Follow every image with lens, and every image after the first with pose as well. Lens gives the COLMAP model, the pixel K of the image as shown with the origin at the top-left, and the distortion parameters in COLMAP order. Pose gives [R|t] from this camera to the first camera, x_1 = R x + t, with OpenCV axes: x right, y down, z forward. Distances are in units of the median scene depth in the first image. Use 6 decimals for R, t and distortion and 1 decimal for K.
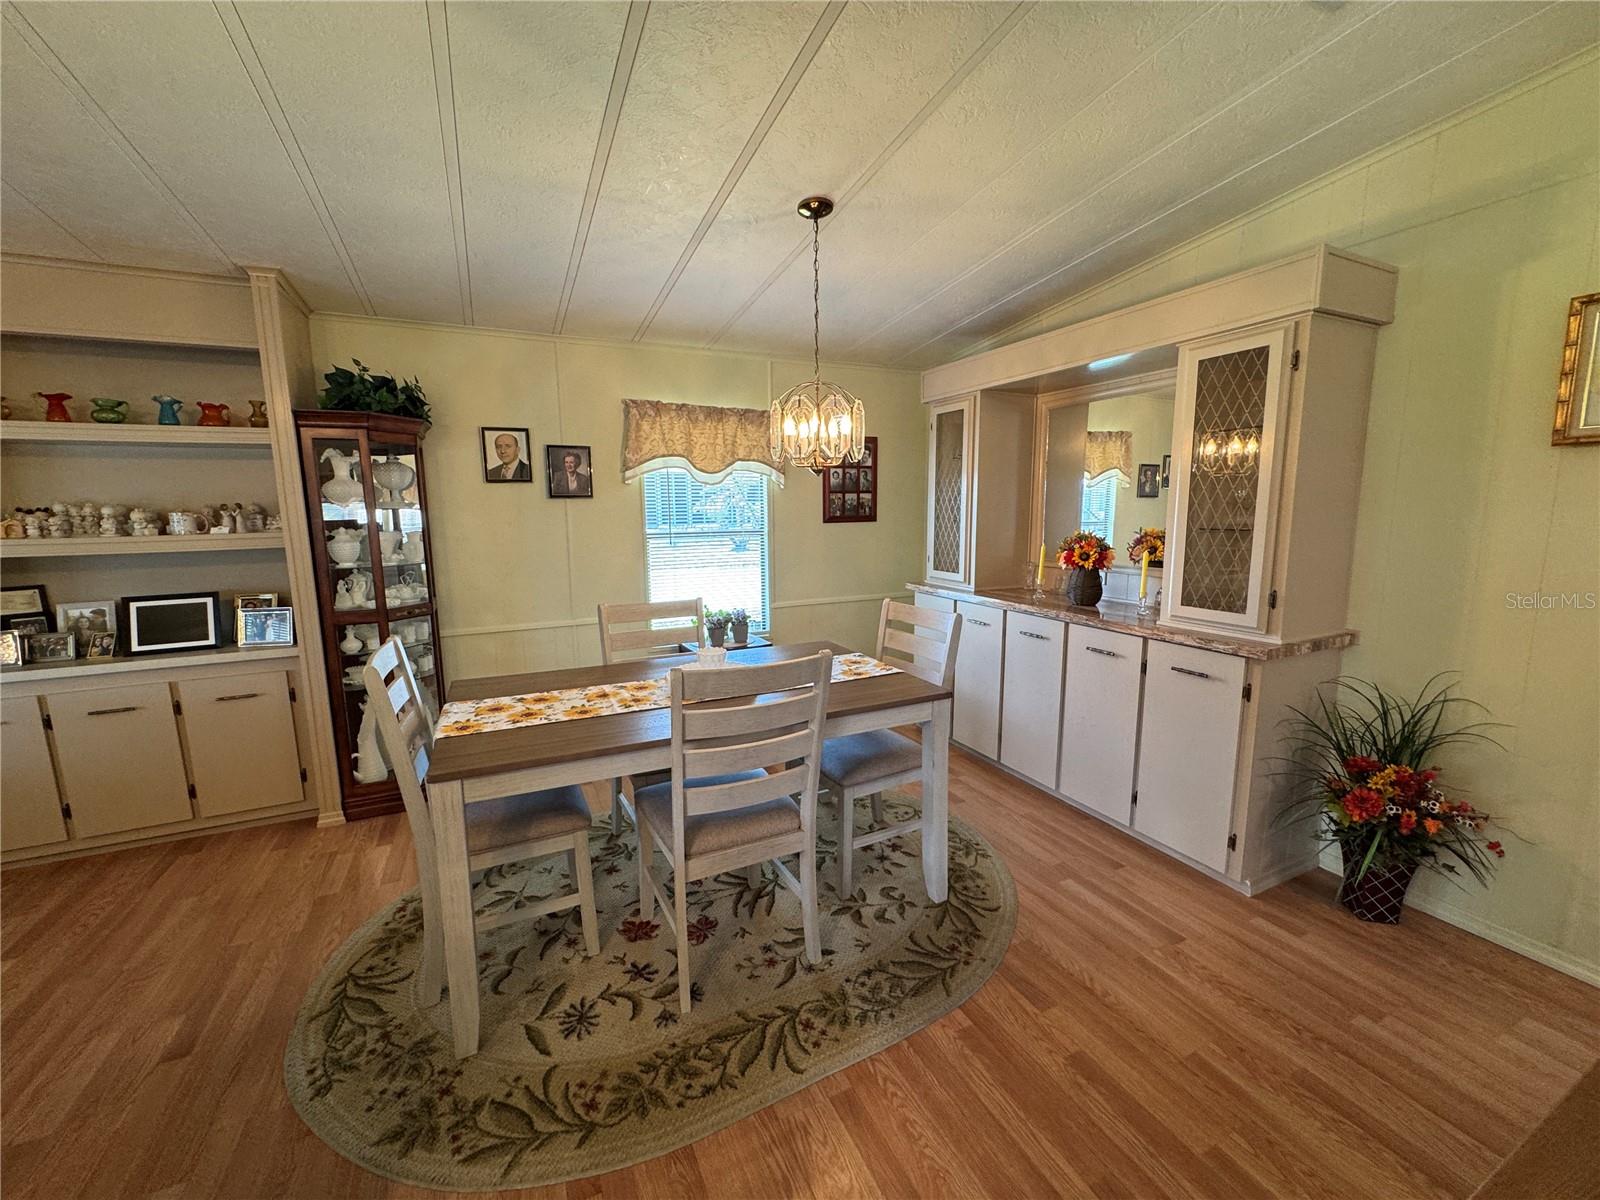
lens RADIAL K [[639.7, 0, 801.3], [0, 639.7, 598.4], [0, 0, 1]] dist [-0.003106, 0.000241]
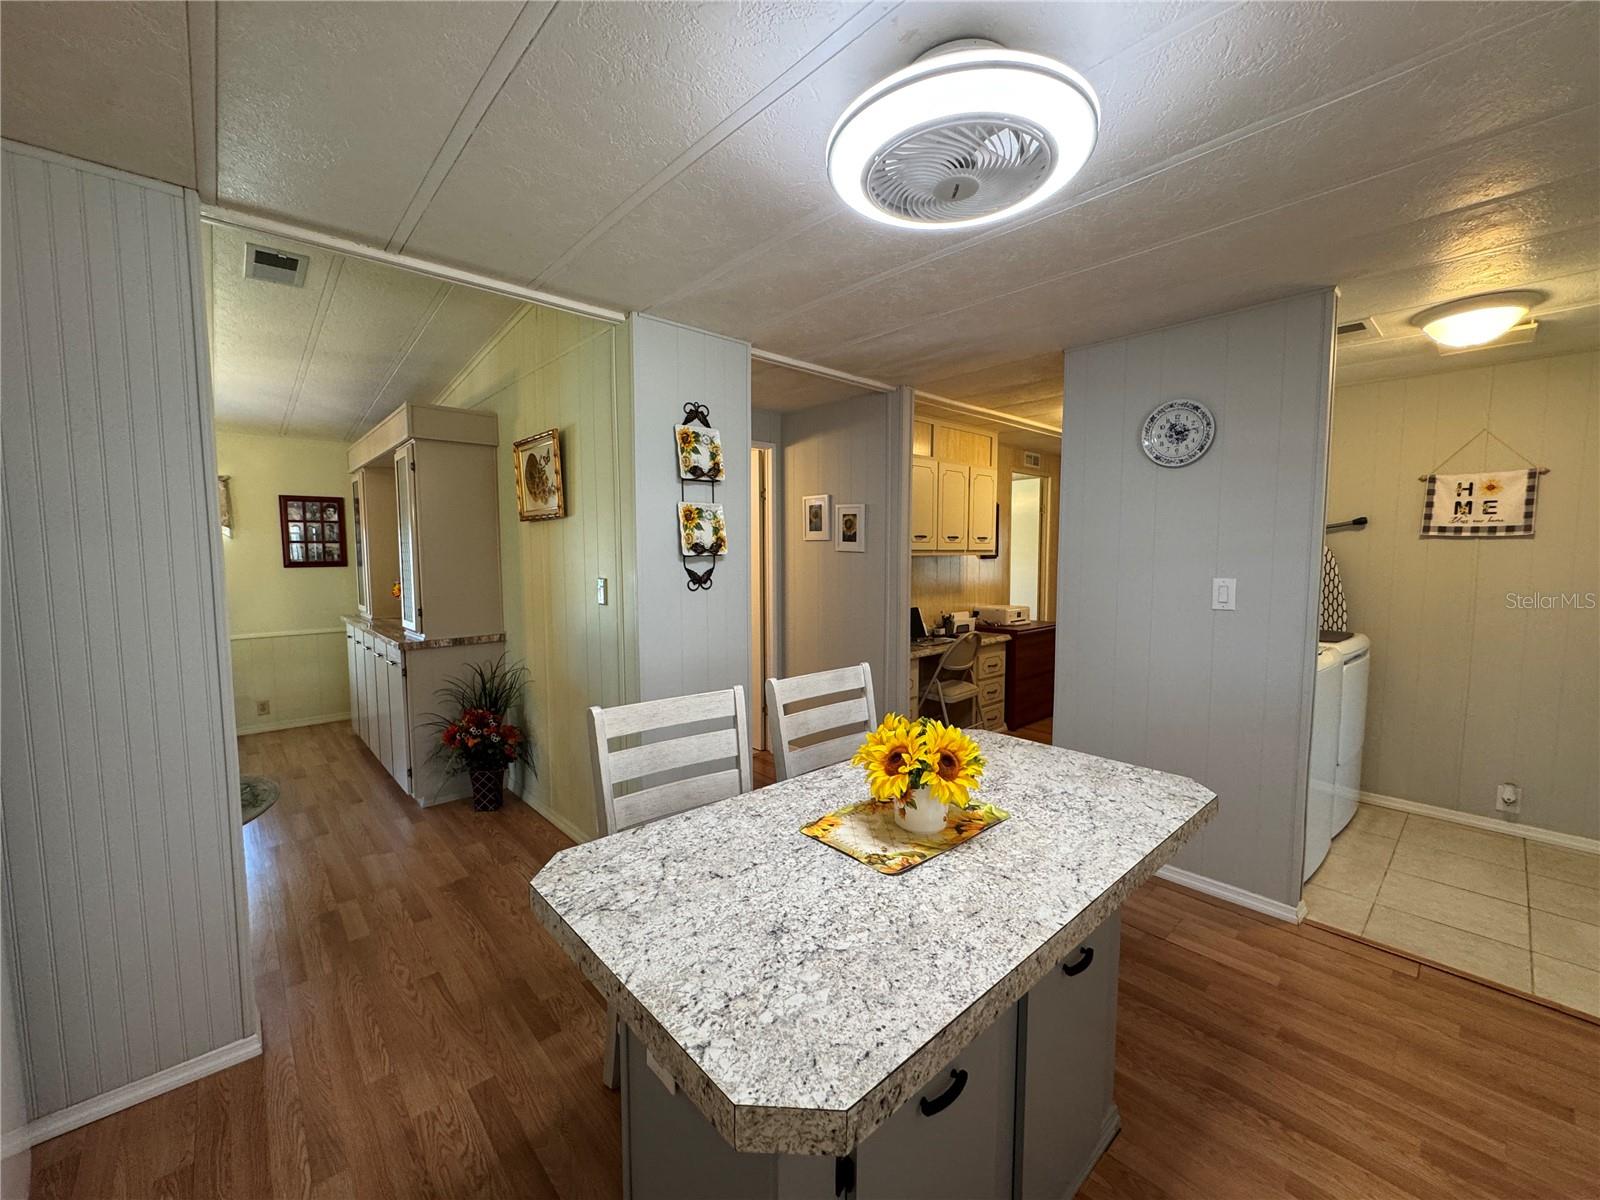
lens RADIAL K [[639.7, 0, 800.1], [0, 639.7, 597.2], [0, 0, 1]] dist [-0.003106, 0.000241]
pose [[0.957043, -0.015856, 0.289511, 0.884260], [0.038346, 0.996655, -0.072174, 0.086271], [-0.287398, 0.080175, 0.954450, -0.590518]]
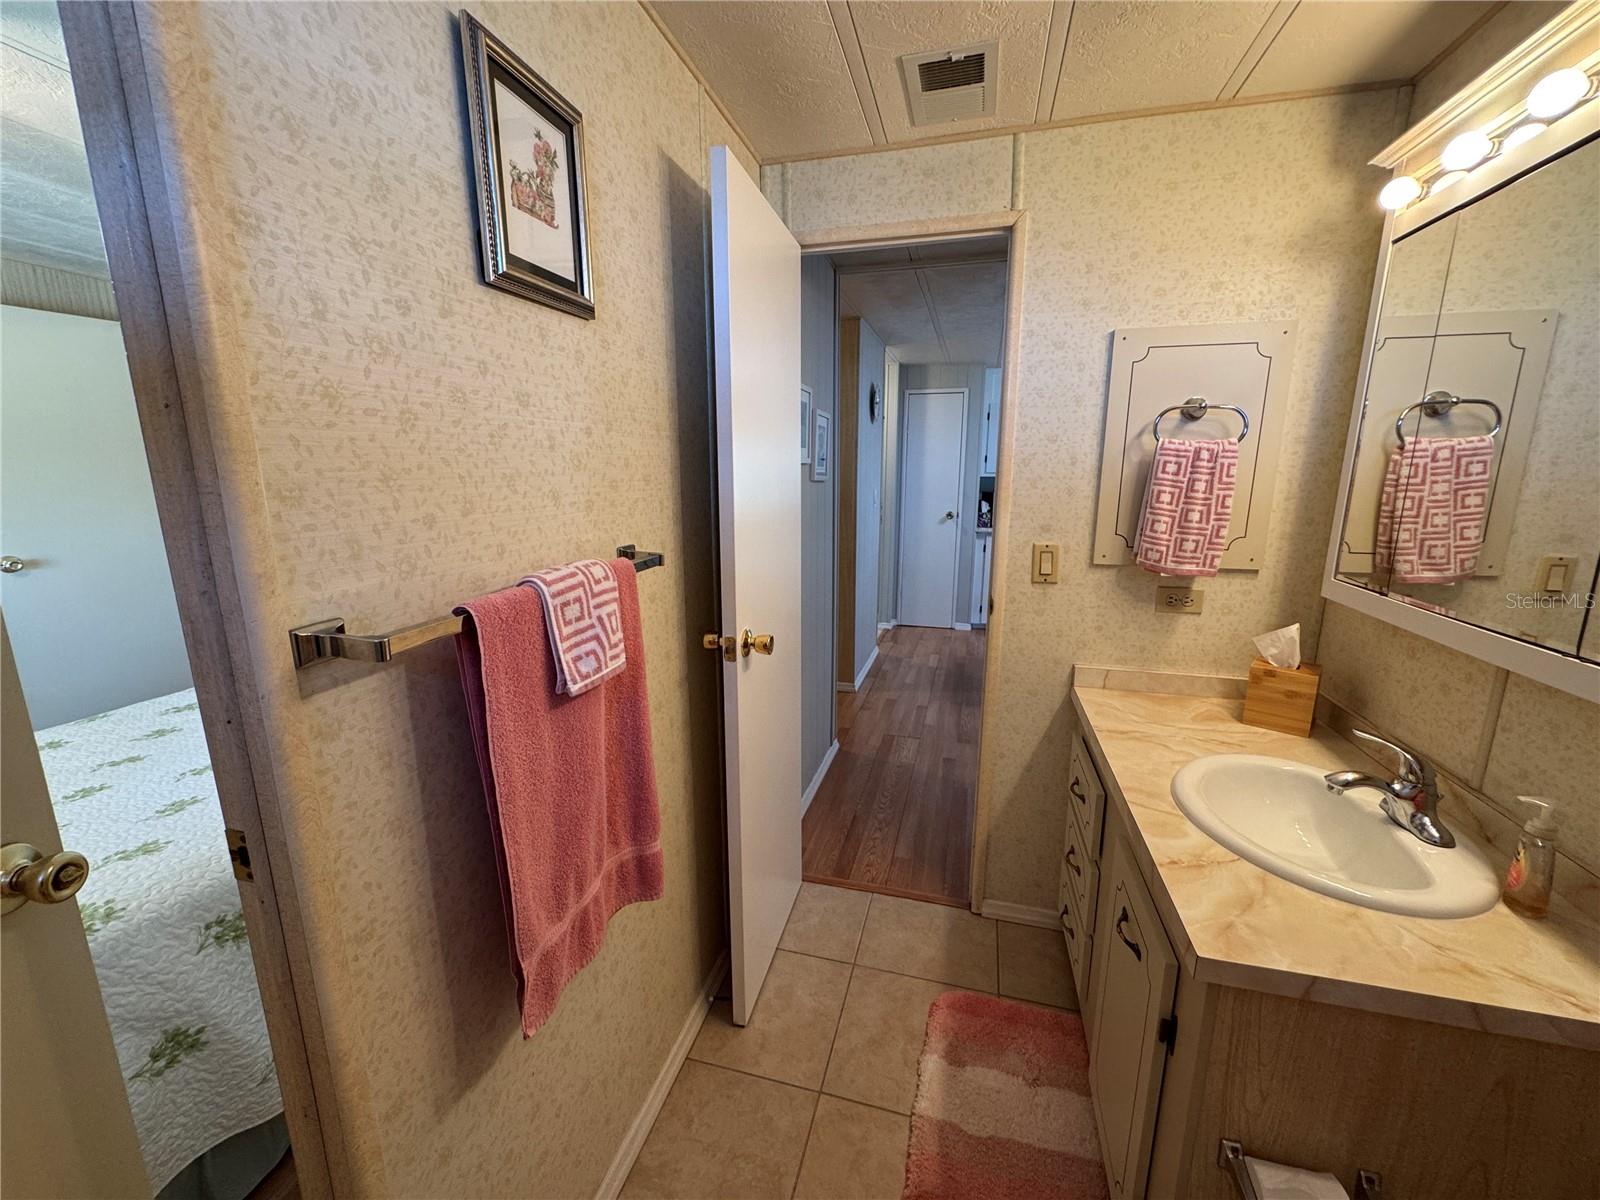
lens RADIAL K [[639.7, 0, 804.8], [0, 639.7, 599.9], [0, 0, 1]] dist [-0.003106, 0.000241]
pose [[-0.759296, -0.122727, 0.639068, 0.776310], [0.105158, 0.946008, 0.306613, -0.223047], [-0.642193, 0.300013, -0.705394, 1.356513]]
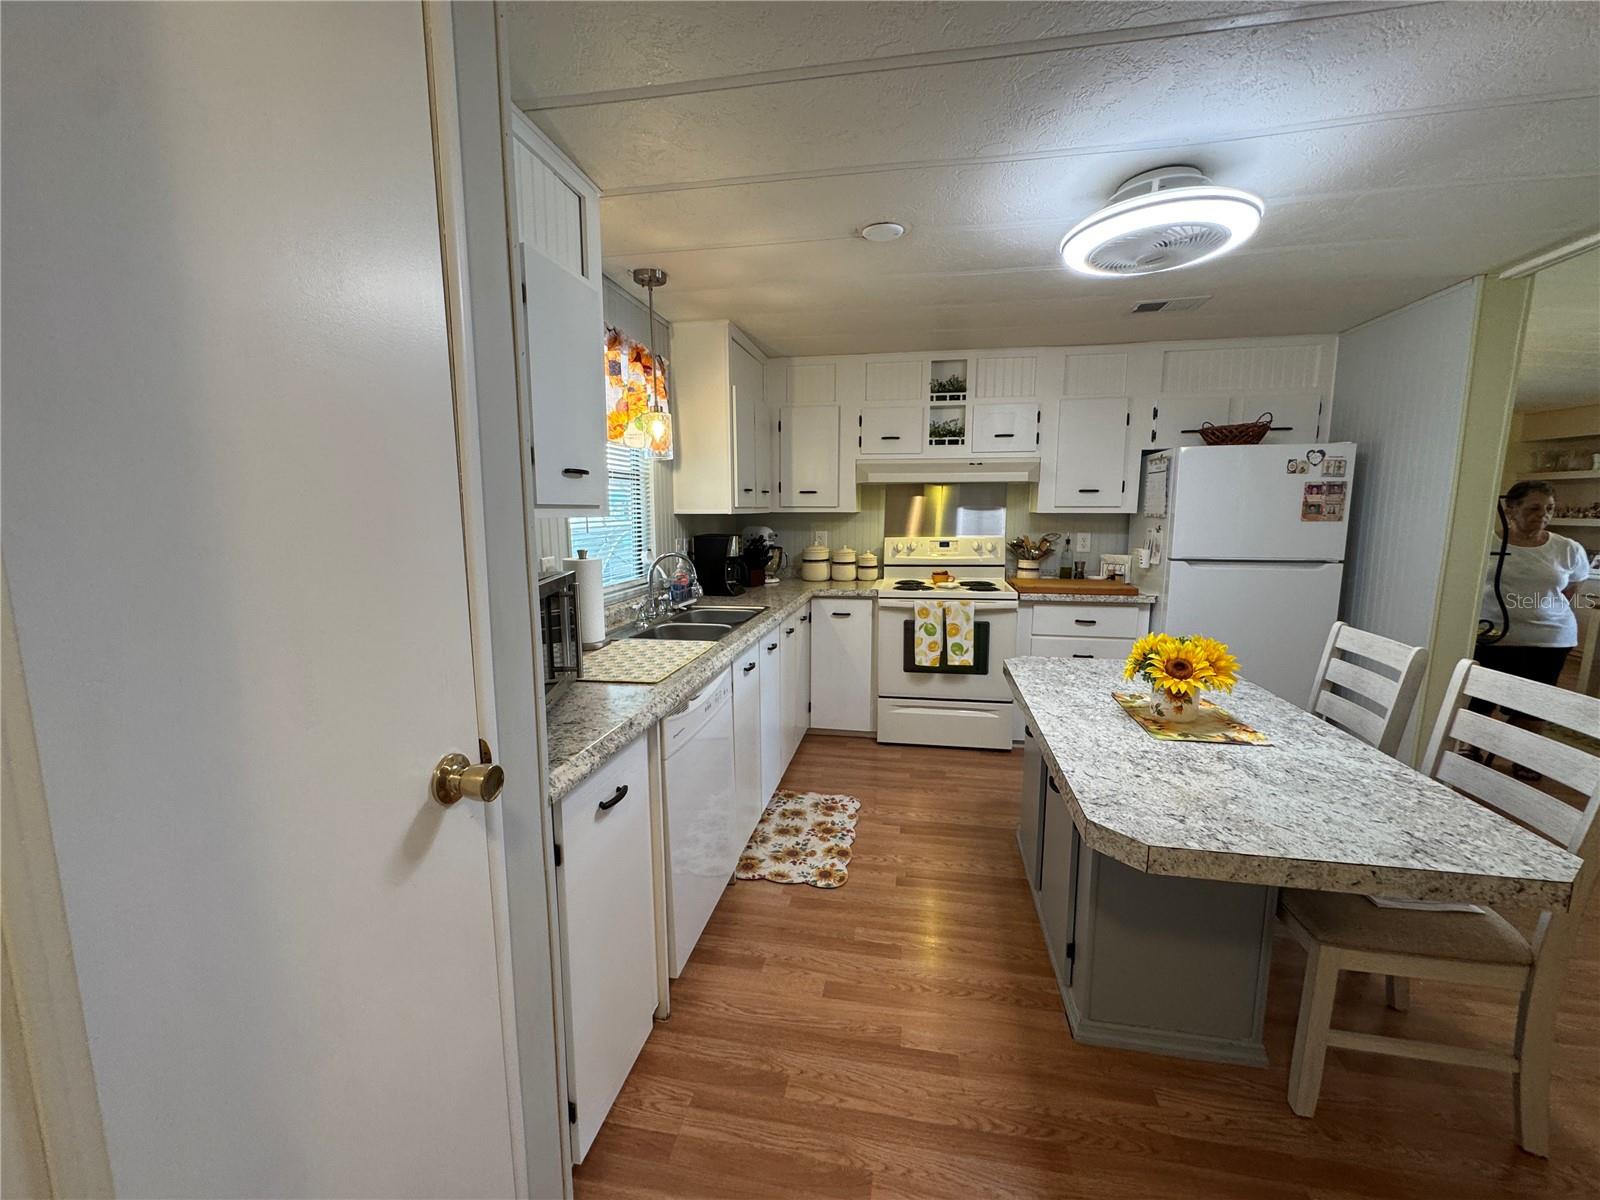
lens RADIAL K [[639.7, 0, 800.0], [0, 639.7, 598.7], [0, 0, 1]] dist [-0.003106, 0.000241]
pose [[-0.589770, 0.120170, -0.798580, 1.838054], [-0.116282, 0.965925, 0.231229, 0.009305], [0.799155, 0.229232, -0.555701, -0.097479]]
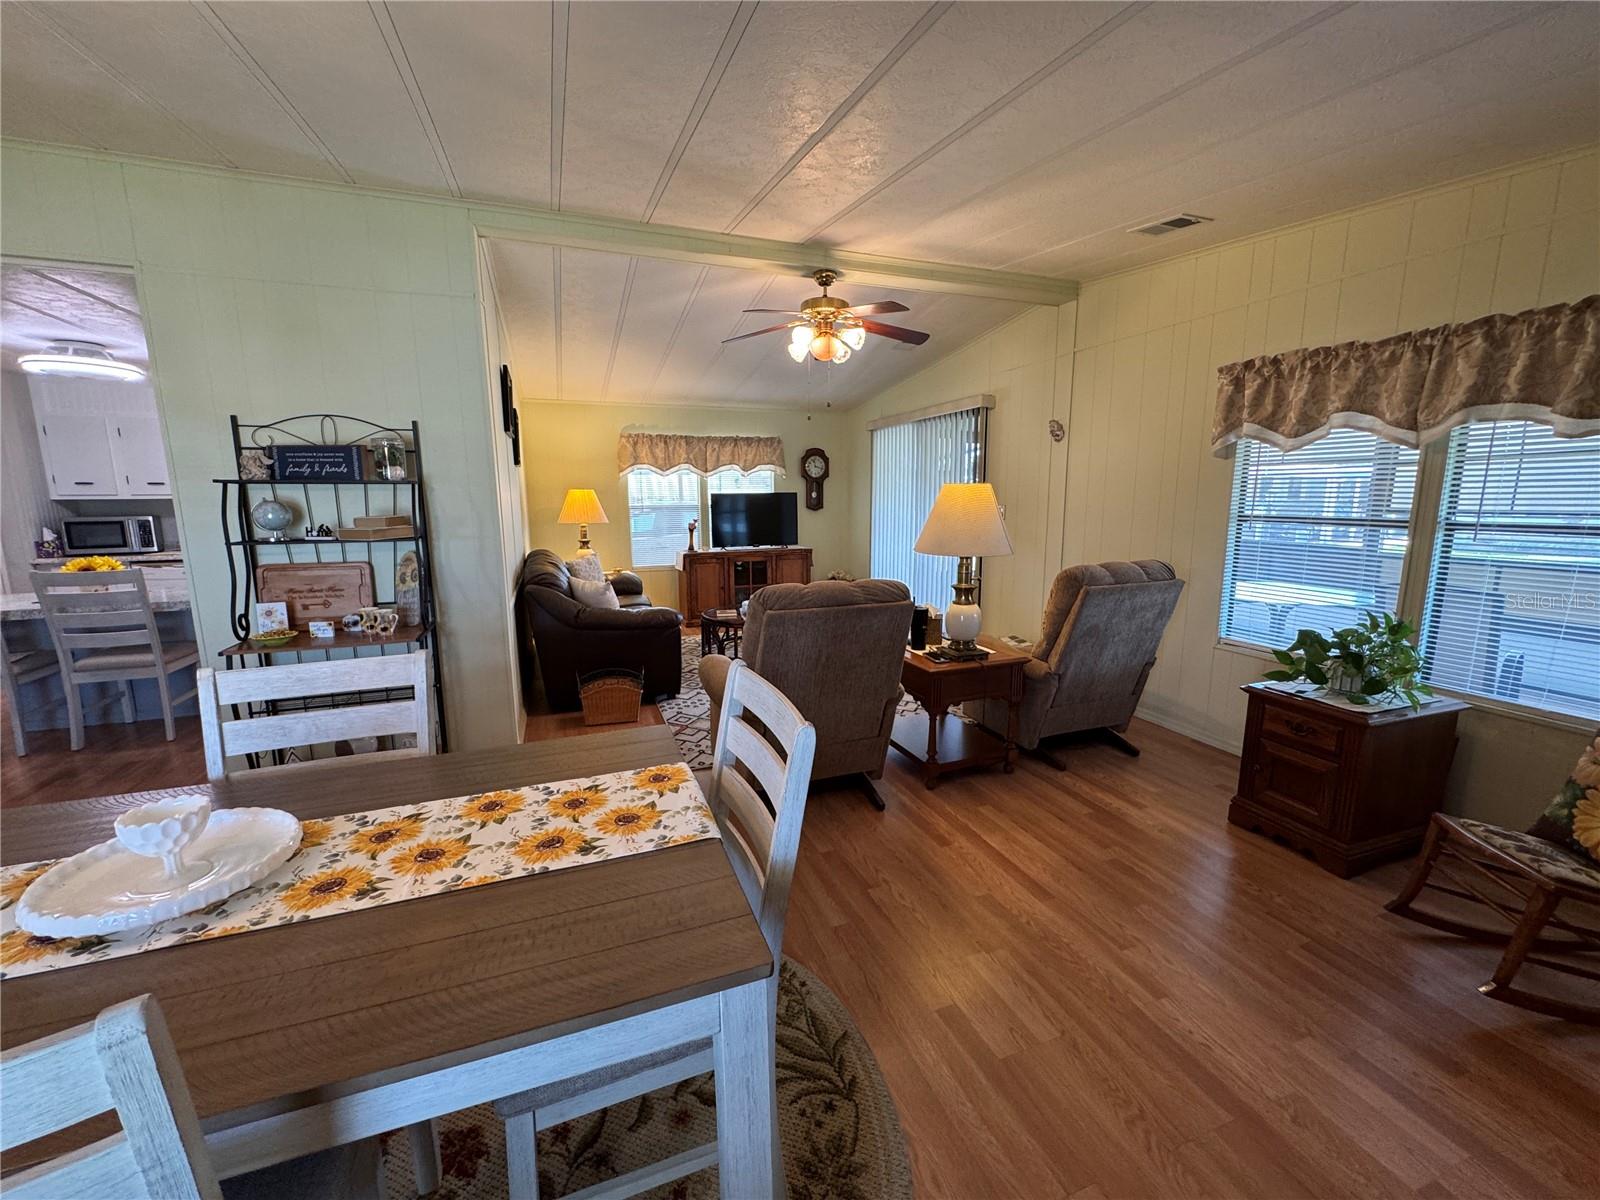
lens RADIAL K [[639.7, 0, 800.3], [0, 639.7, 599.6], [0, 0, 1]] dist [-0.003106, 0.000241]
pose [[-0.996115, -0.000783, 0.088055, -0.471105], [0.026637, 0.950434, 0.309784, -0.138489], [-0.083933, 0.310926, -0.946721, 1.014164]]
